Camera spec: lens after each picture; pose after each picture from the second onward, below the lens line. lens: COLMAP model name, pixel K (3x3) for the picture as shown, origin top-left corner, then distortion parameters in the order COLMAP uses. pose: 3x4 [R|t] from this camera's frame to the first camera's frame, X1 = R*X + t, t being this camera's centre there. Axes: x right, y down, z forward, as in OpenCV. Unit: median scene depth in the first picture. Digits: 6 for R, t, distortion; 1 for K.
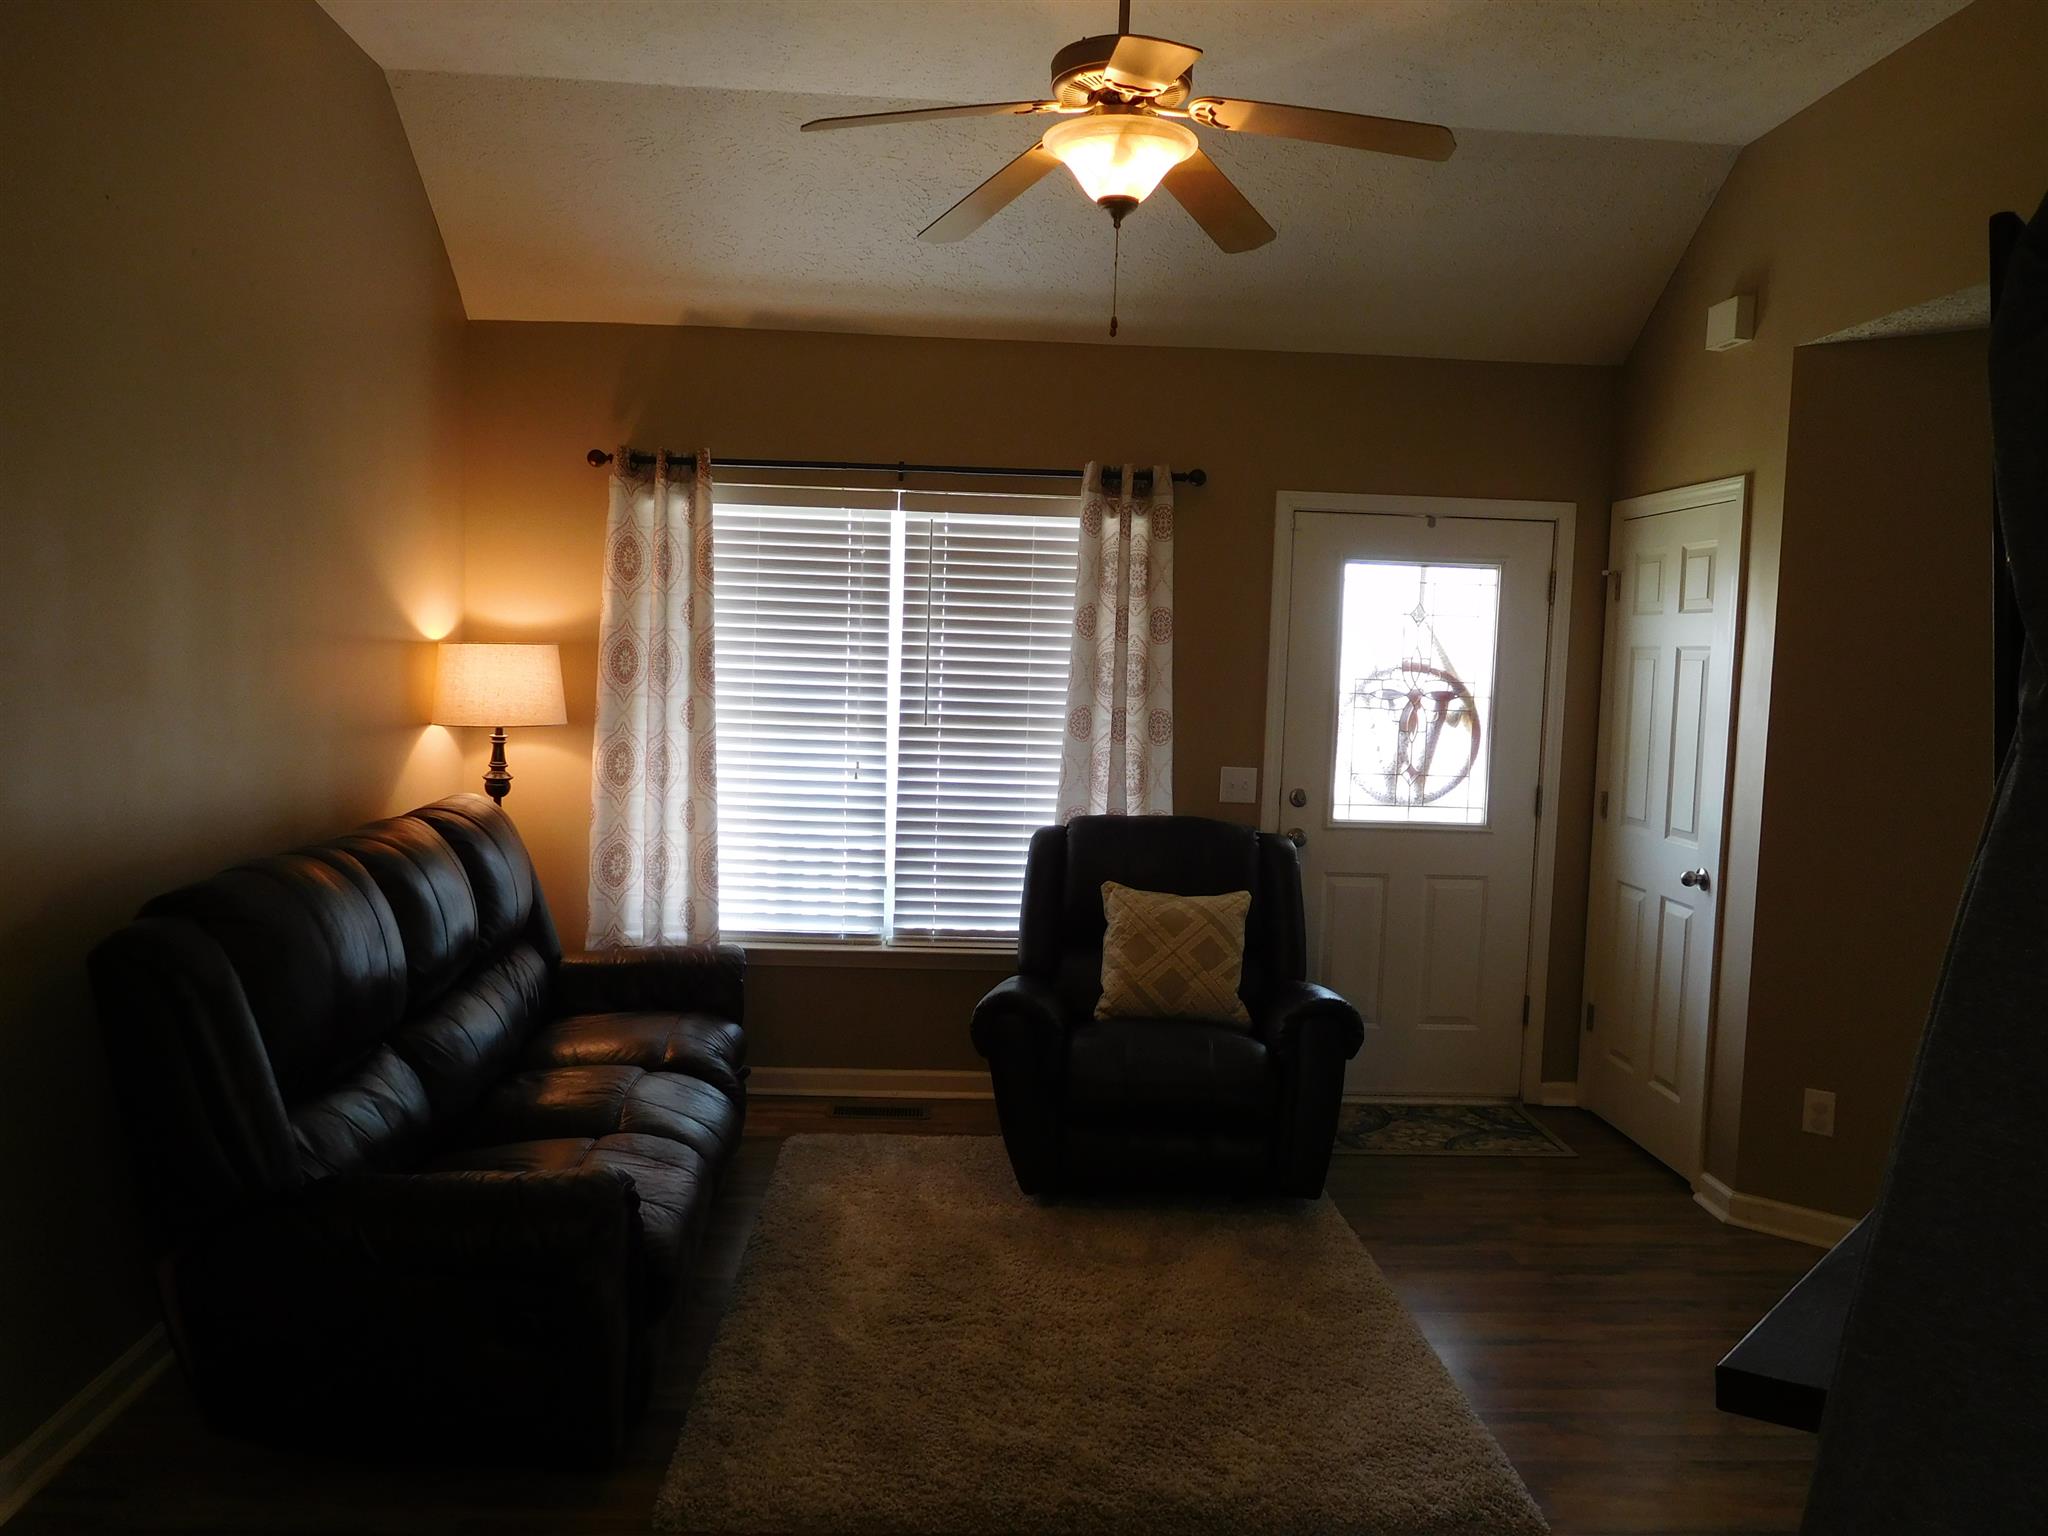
lens RADIAL K [[1546.9, 0, 1026.3], [0, 1546.9, 767.3], [0, 0, 1]] dist [-0.010249, -0.005198]
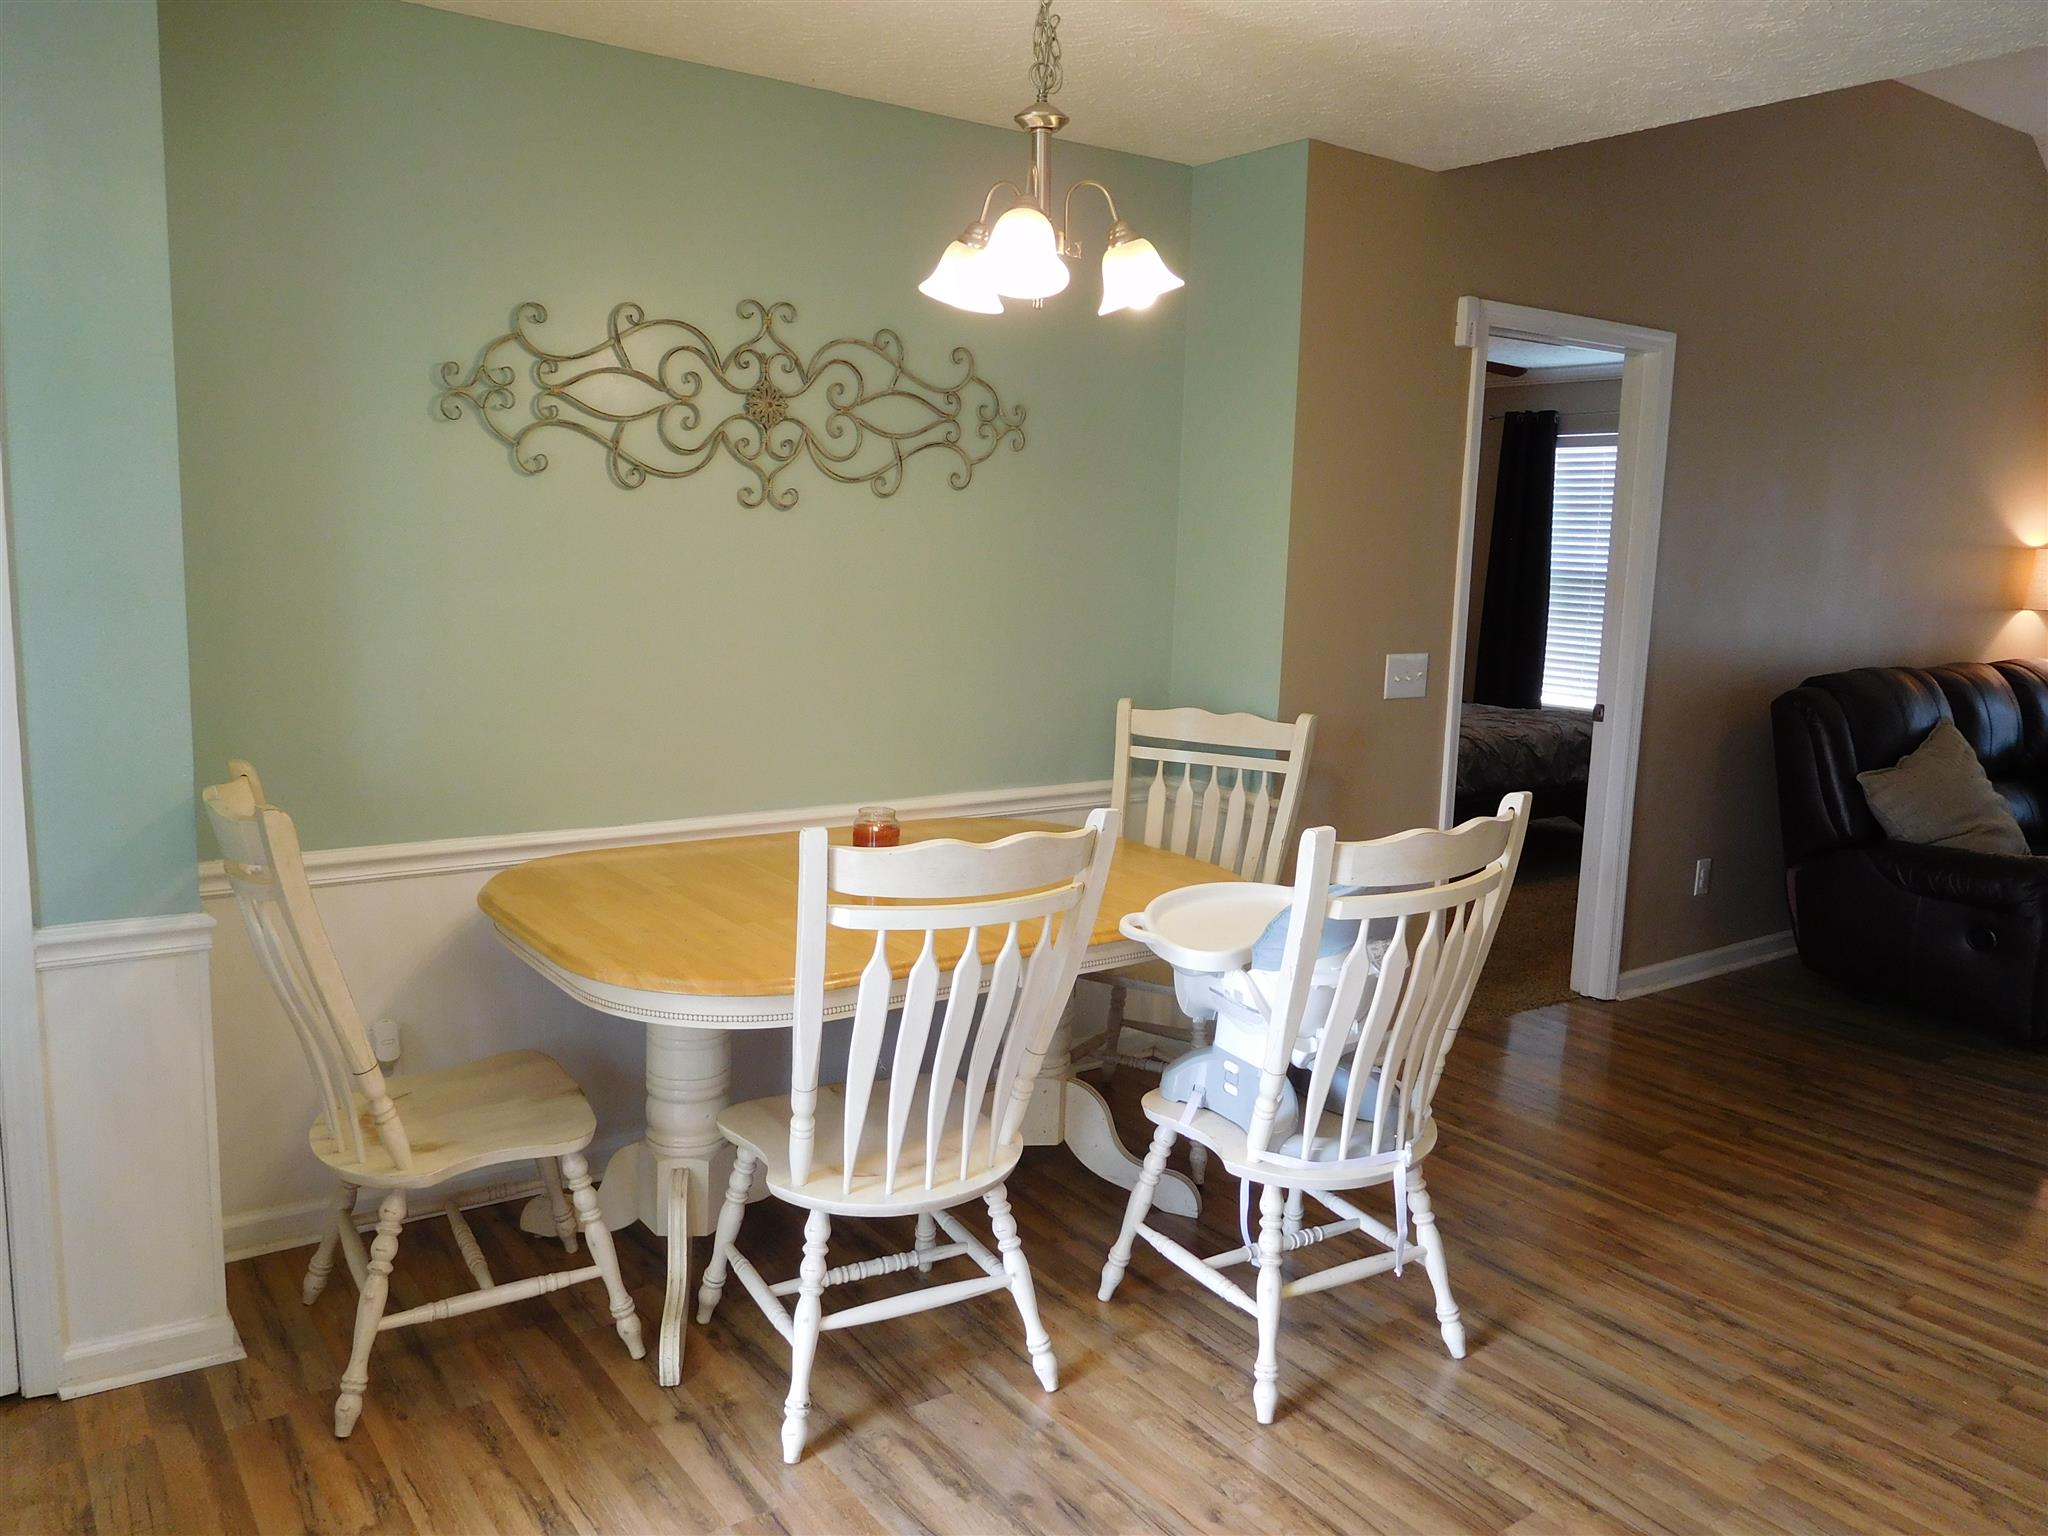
lens RADIAL K [[1546.9, 0, 1024.9], [0, 1546.9, 767.4], [0, 0, 1]] dist [-0.010249, -0.005198]
pose [[0.538311, 0.106690, -0.835966, 0.339255], [-0.071573, 0.994158, 0.080790, 0.075429], [0.839701, 0.016342, 0.542802, -0.552777]]
